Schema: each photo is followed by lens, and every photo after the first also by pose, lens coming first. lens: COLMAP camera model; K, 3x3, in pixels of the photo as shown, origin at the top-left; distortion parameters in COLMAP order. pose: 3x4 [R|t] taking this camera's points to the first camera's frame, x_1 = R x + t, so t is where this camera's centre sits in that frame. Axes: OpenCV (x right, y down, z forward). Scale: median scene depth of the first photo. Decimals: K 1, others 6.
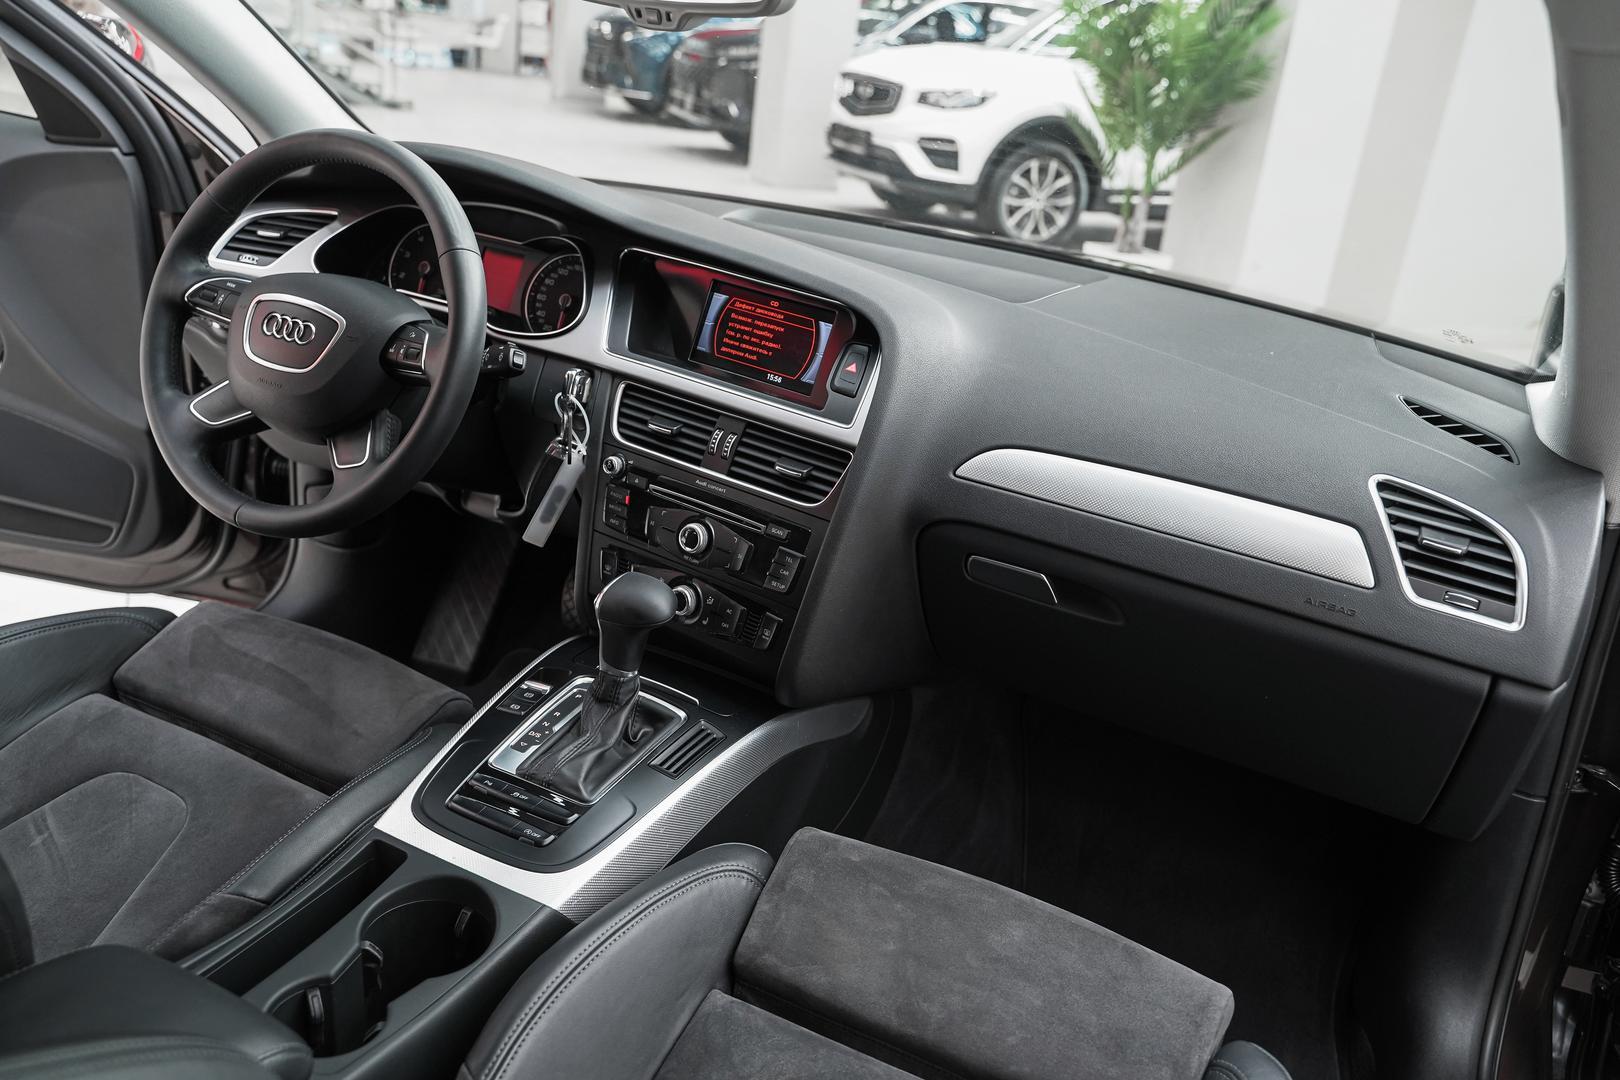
lens RADIAL K [[1301.7, 0, 808.2], [0, 1301.7, 529.4], [0, 0, 1]] dist [-0.015579, 0.008975]
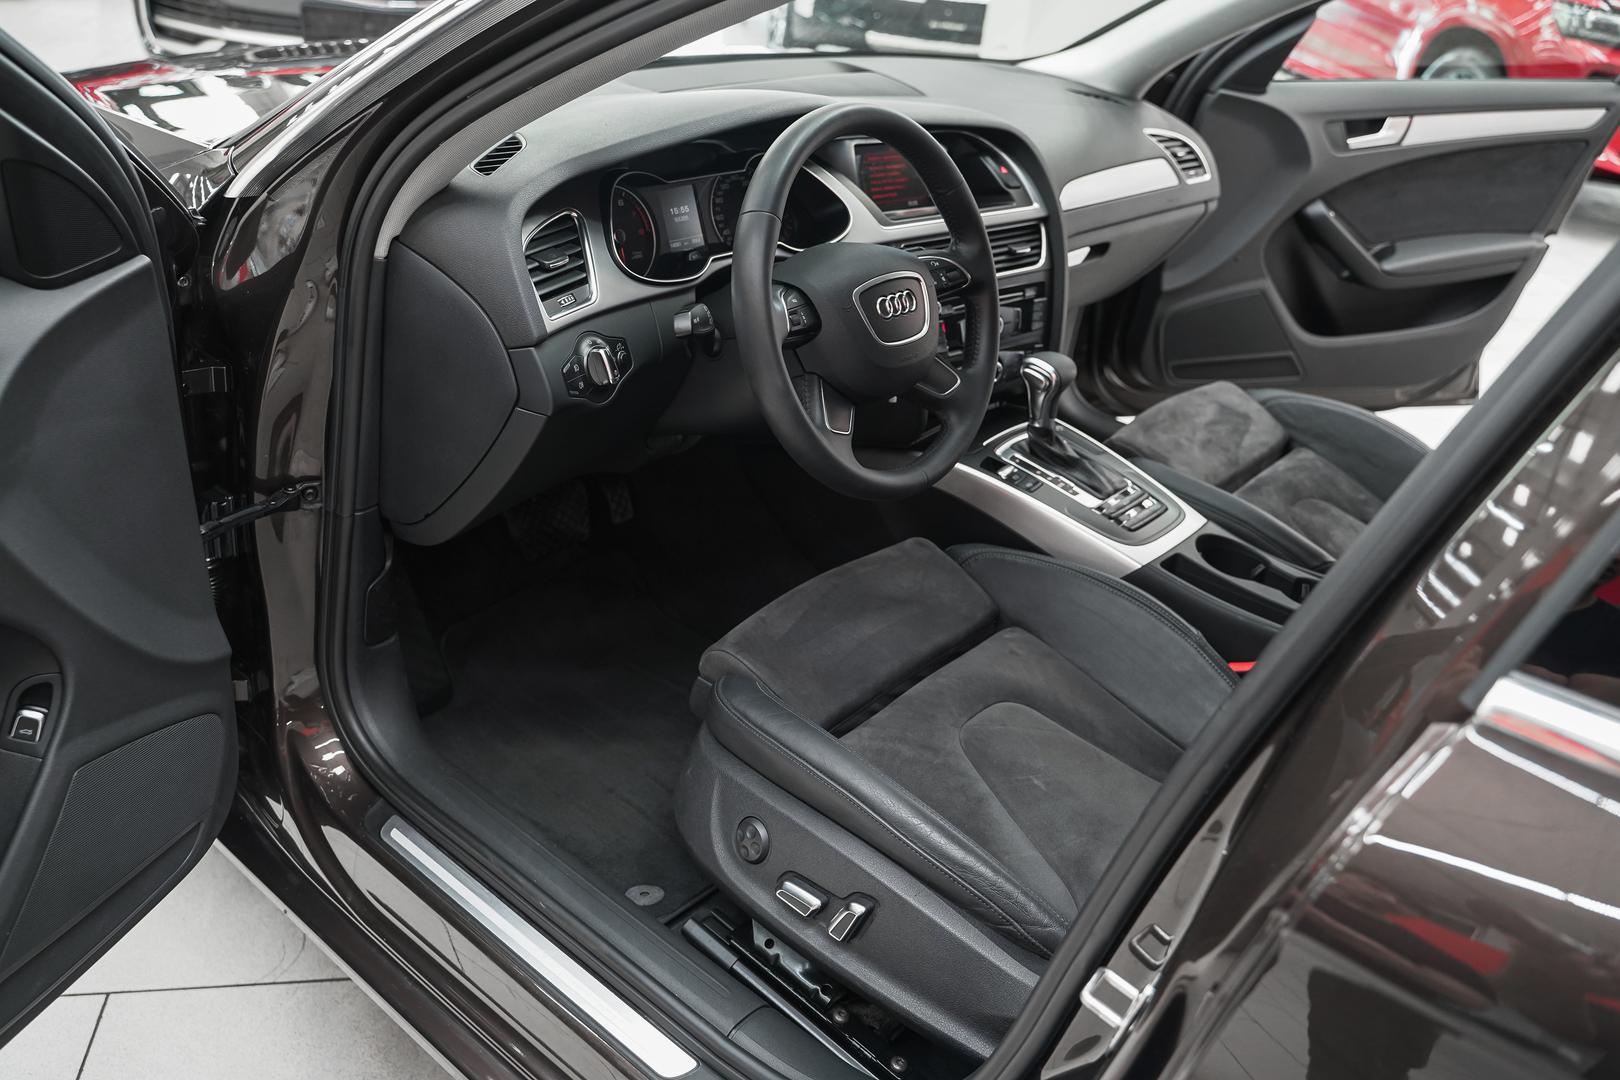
lens RADIAL K [[1301.7, 0, 812.4], [0, 1301.7, 541.1], [0, 0, 1]] dist [-0.015579, 0.008975]
pose [[0.245642, -0.543848, 0.802427, -1.290258], [0.286380, 0.831555, 0.475922, -0.486343], [-0.926092, 0.112893, 0.360012, 0.660715]]
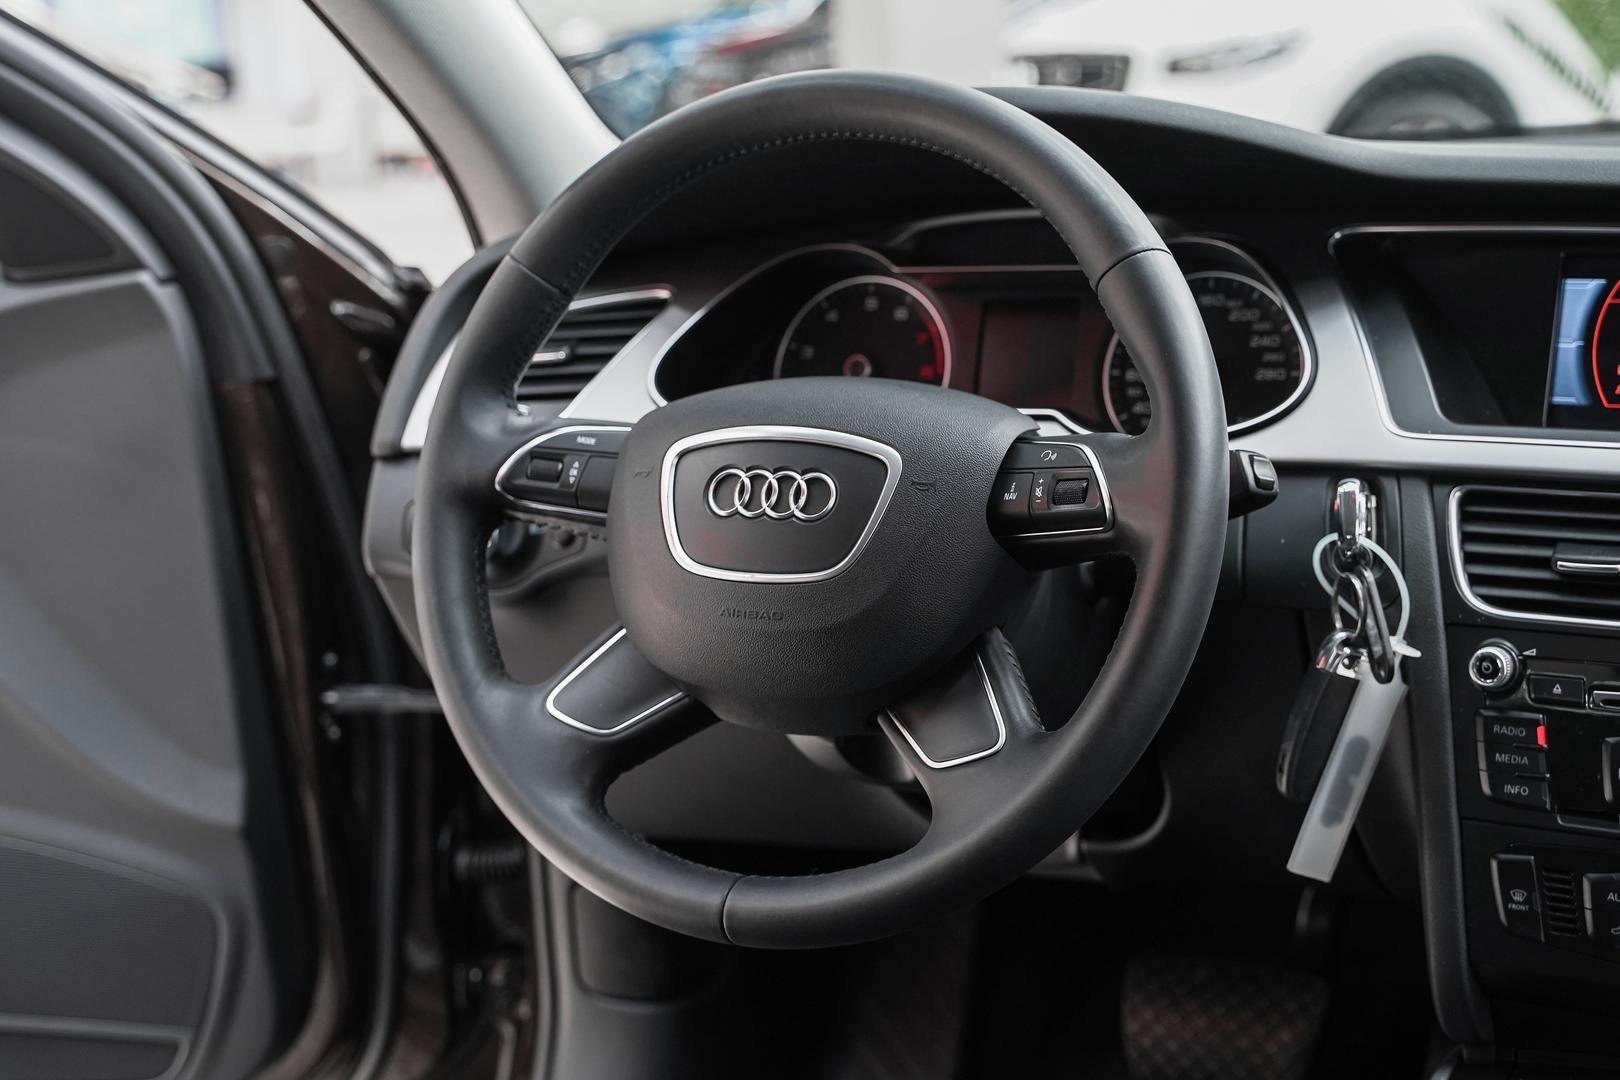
lens RADIAL K [[2428.9, 0, 781.7], [0, 2428.9, 531.0], [0, 0, 1]] dist [-0.001332, 0.000000]
pose [[0.982392, -0.178922, -0.053775, -0.330827], [0.167594, 0.971161, -0.169585, 0.006821], [0.082567, 0.157586, 0.984047, 0.134639]]
